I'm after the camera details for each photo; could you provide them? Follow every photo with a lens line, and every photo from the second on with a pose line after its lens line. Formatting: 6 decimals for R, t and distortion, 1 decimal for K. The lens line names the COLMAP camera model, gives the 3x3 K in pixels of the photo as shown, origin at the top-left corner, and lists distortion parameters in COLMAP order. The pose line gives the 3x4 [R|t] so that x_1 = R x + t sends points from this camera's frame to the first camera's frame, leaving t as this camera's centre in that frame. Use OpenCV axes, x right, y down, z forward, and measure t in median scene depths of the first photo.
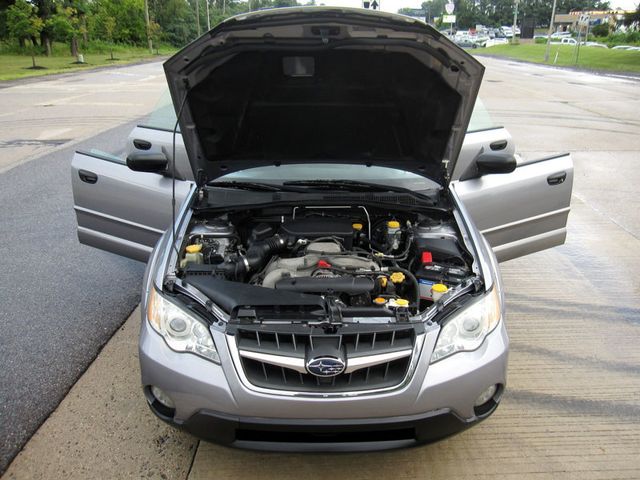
lens RADIAL K [[526.3, 0, 320.0], [0, 526.3, 240.0], [0, 0, 1]] dist [-0.050076, 0.010526]
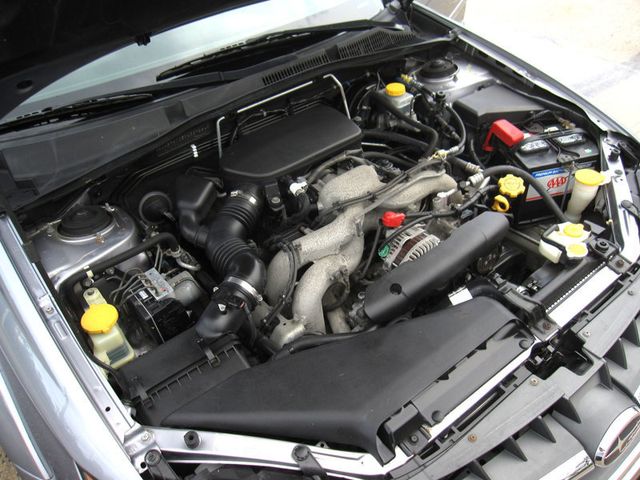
lens RADIAL K [[526.3, 0, 320.0], [0, 526.3, 240.0], [0, 0, 1]] dist [-0.050076, 0.010526]
pose [[0.788514, -0.440304, 0.429393, -0.235746], [0.284472, 0.880117, 0.380093, -0.125541], [-0.545272, -0.177558, 0.819238, 0.565869]]
